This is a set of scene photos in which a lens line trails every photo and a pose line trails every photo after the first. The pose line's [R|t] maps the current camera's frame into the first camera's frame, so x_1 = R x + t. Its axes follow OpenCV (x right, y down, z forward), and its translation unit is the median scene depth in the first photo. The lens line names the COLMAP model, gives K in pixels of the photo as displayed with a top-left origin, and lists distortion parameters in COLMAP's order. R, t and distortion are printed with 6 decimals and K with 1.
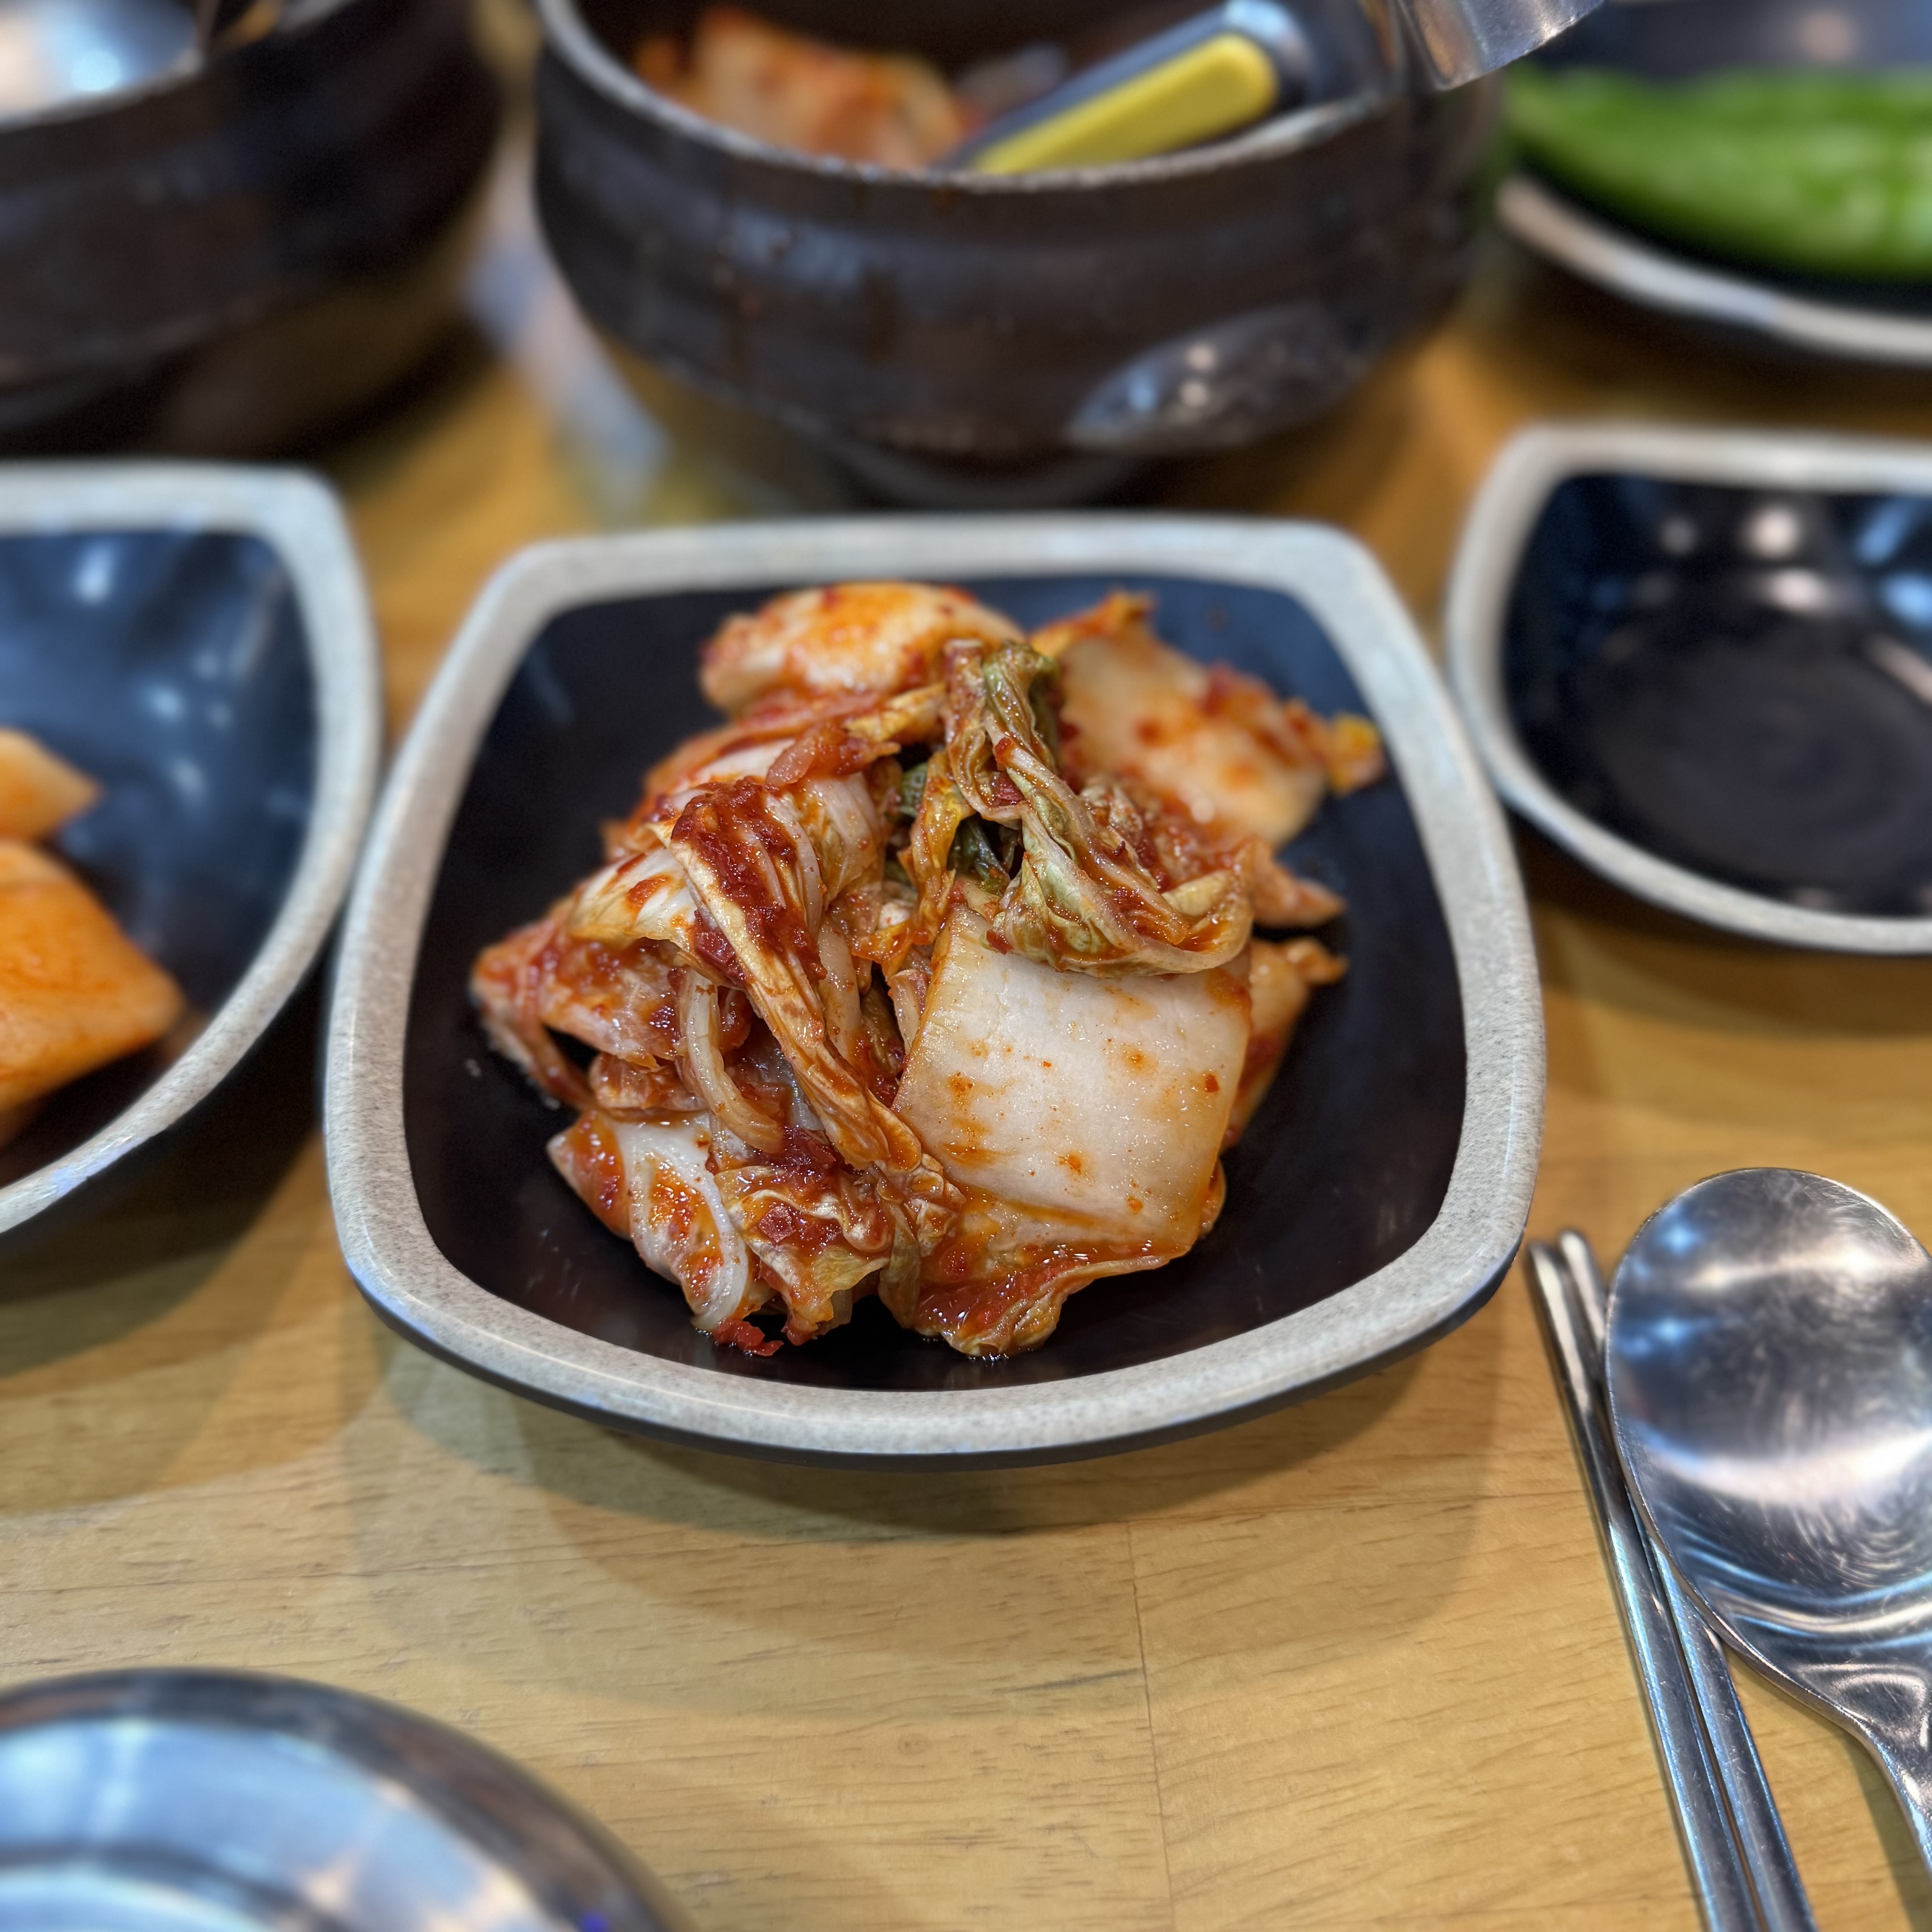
lens RADIAL K [[1808.3, 0, 964.7], [0, 1808.3, 914.3], [0, 0, 1]] dist [0.114585, -0.304000]
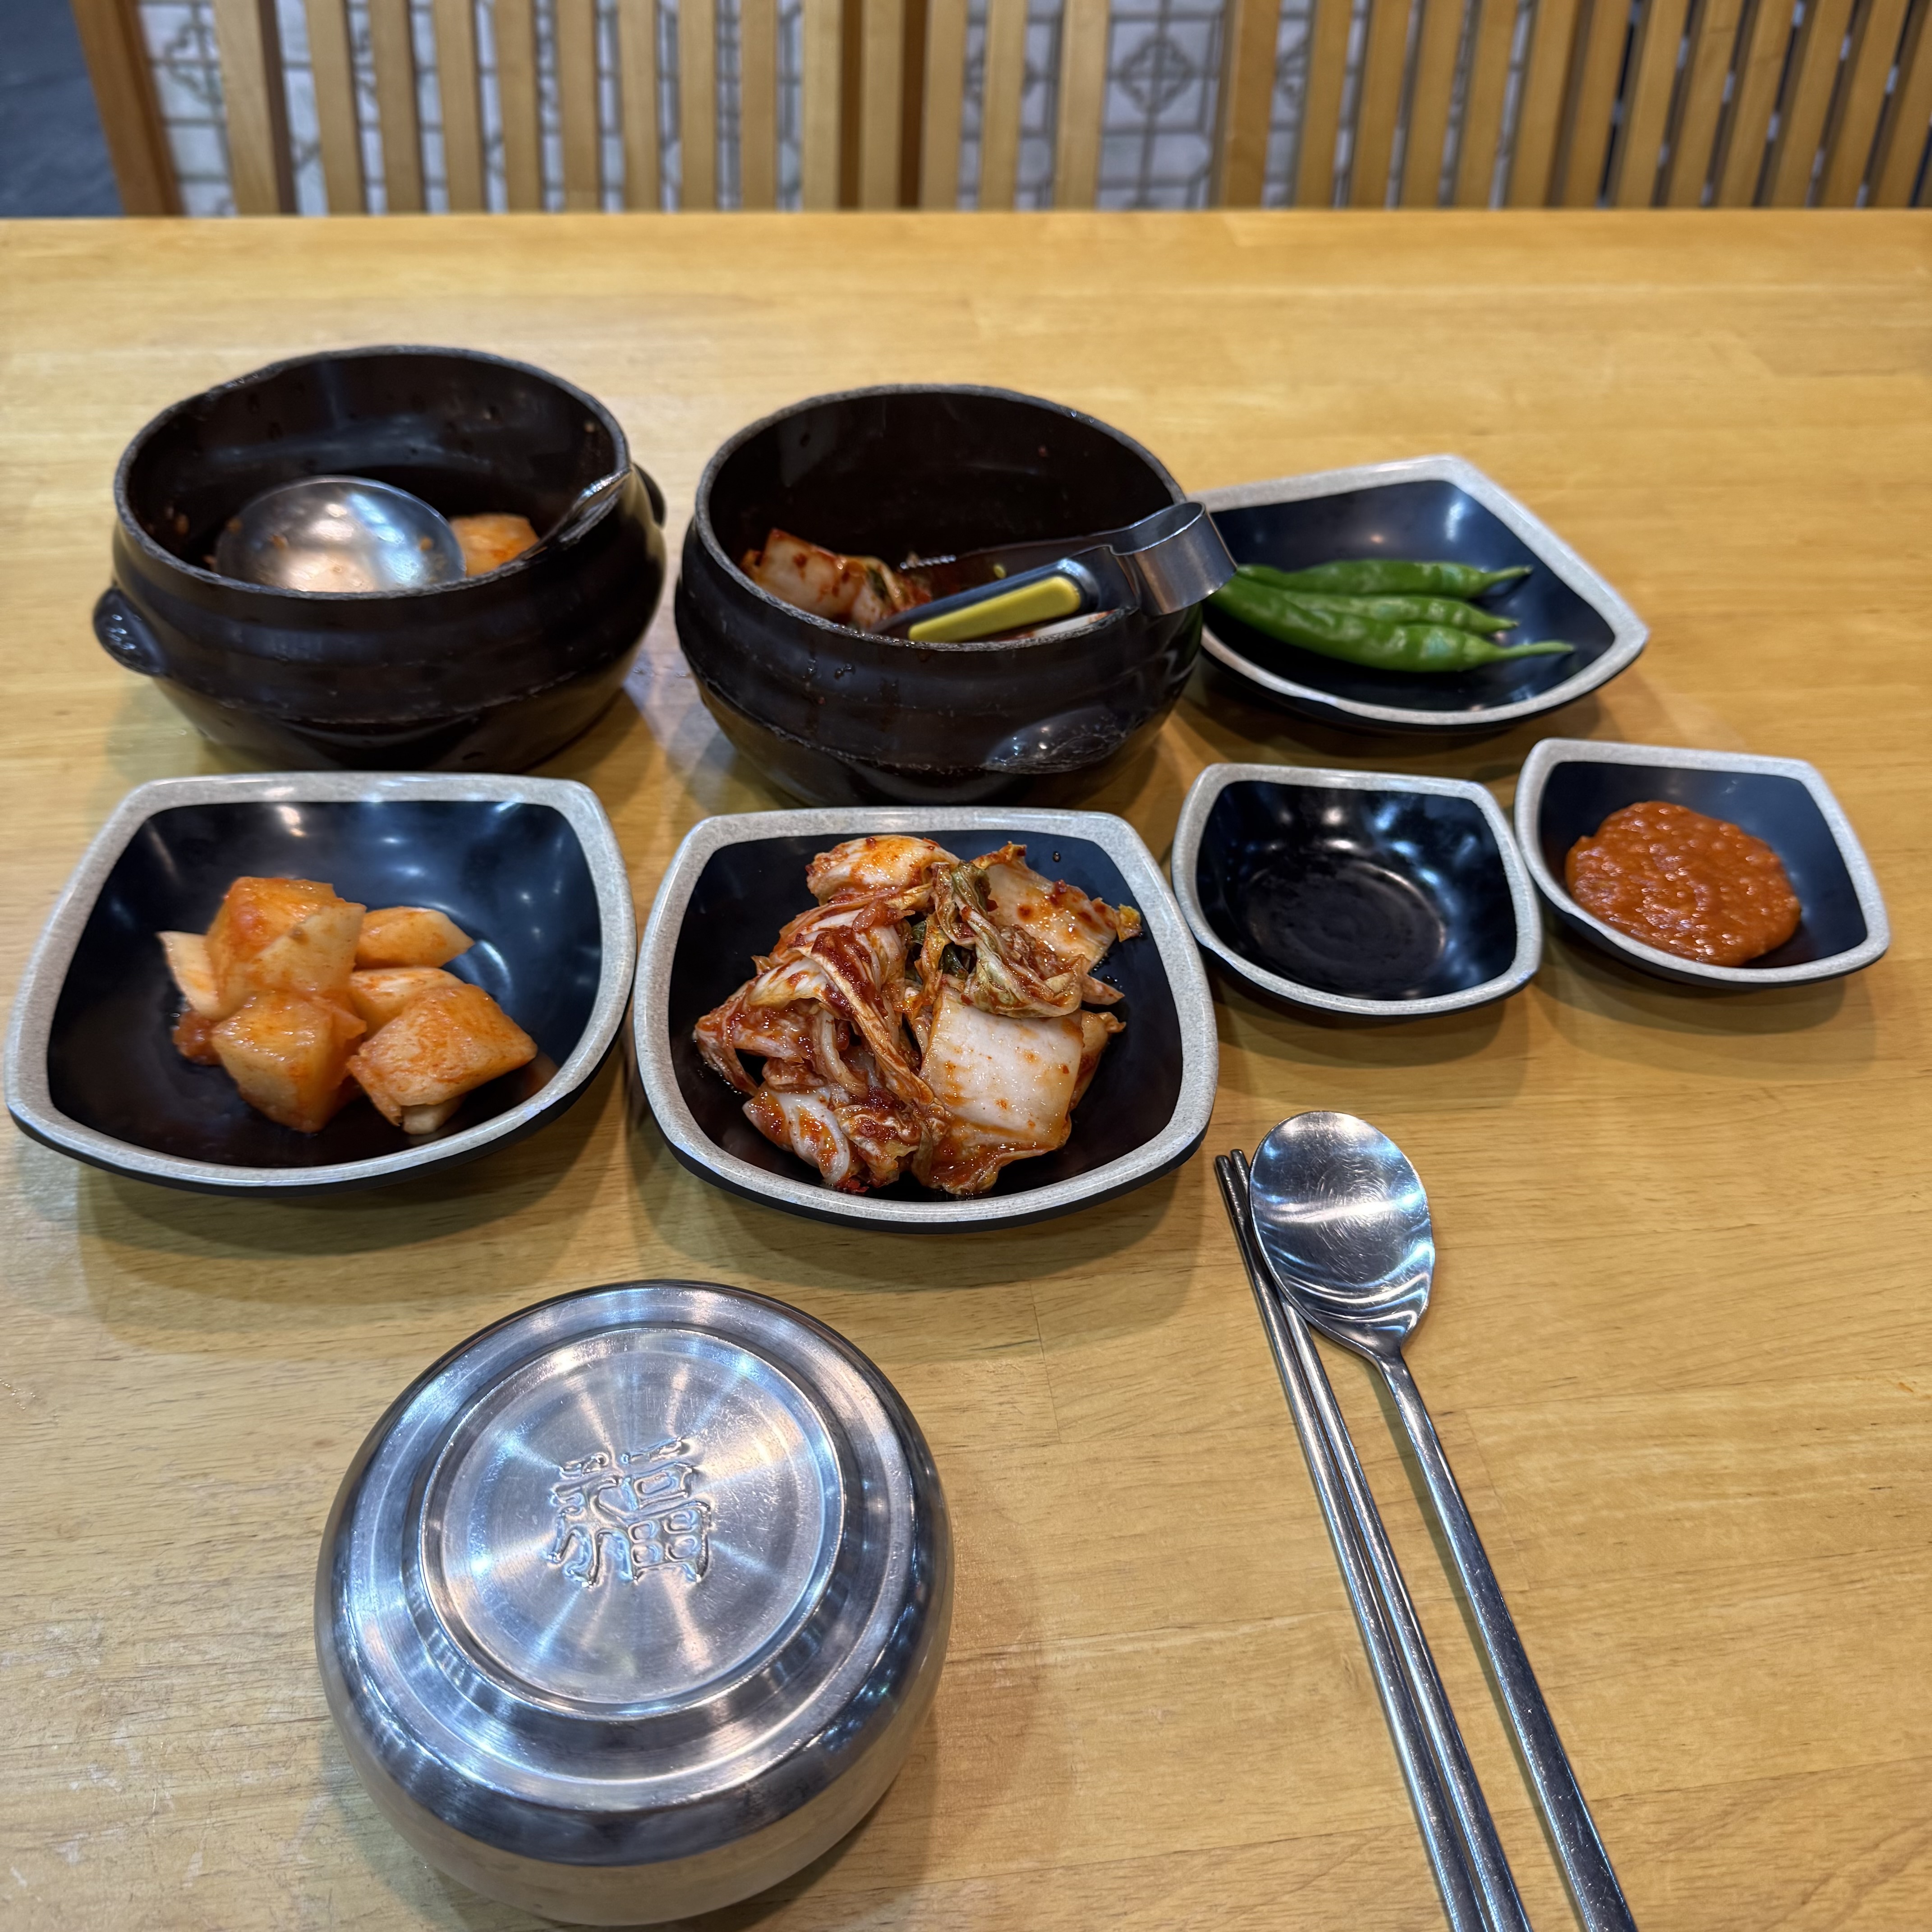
lens RADIAL K [[1804.8, 0, 966.0], [0, 1804.8, 966.0], [0, 0, 1]] dist [0.000907, 0.000494]
pose [[0.992967, 0.000229, 0.118393, -0.224840], [0.014173, 0.992577, -0.120786, 0.223571], [-0.117541, 0.121615, 0.985593, -1.058087]]
